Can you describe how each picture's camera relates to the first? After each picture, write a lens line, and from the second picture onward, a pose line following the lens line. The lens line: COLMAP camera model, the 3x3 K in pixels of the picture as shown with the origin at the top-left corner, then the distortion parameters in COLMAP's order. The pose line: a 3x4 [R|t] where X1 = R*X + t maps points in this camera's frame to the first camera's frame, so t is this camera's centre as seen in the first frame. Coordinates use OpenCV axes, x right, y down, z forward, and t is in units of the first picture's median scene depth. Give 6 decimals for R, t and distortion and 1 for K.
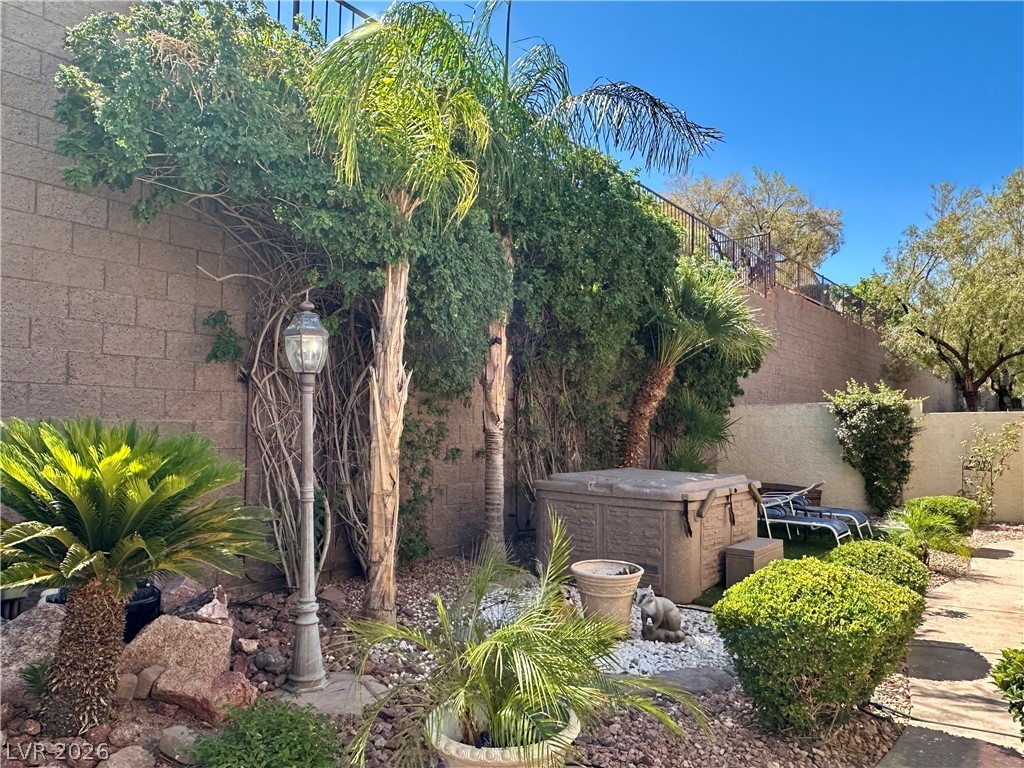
lens RADIAL K [[687.5, 0, 512.0], [0, 687.5, 384.0], [0, 0, 1]] dist [0.000438, -0.000237]
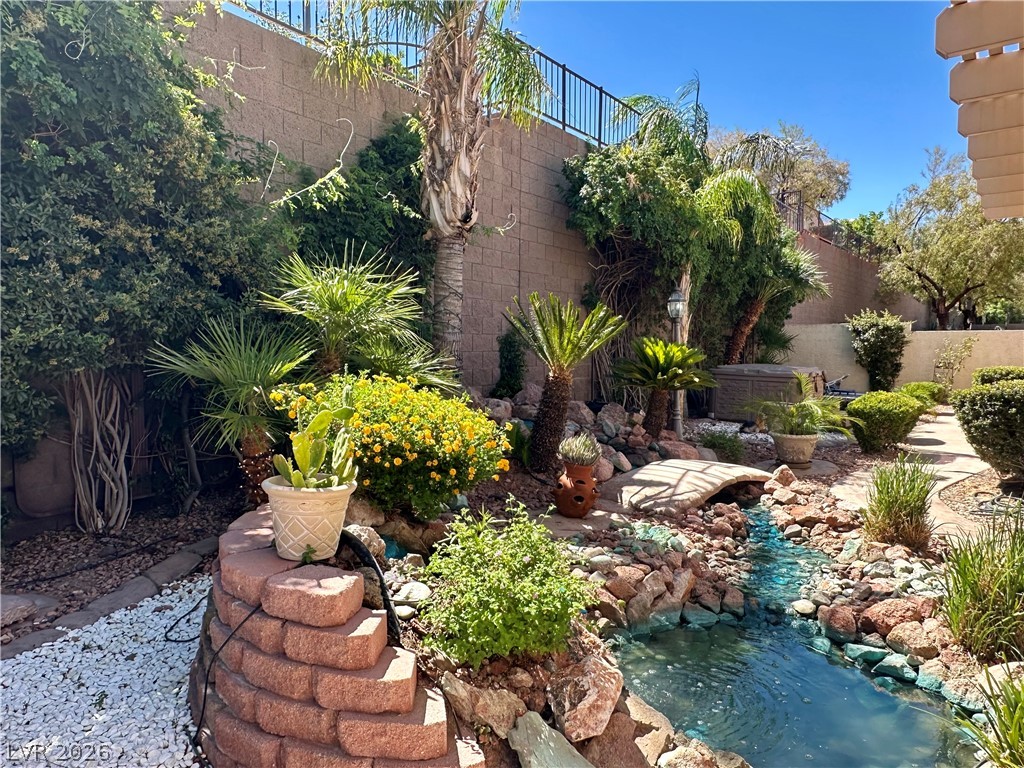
lens RADIAL K [[677.6, 0, 510.8], [0, 677.6, 393.3], [0, 0, 1]] dist [-0.001458, -0.000102]
pose [[0.999600, 0.000662, 0.028285, -0.282686], [-0.004636, 0.990042, 0.140694, -0.024631], [-0.027910, -0.140769, 0.989649, -0.405891]]
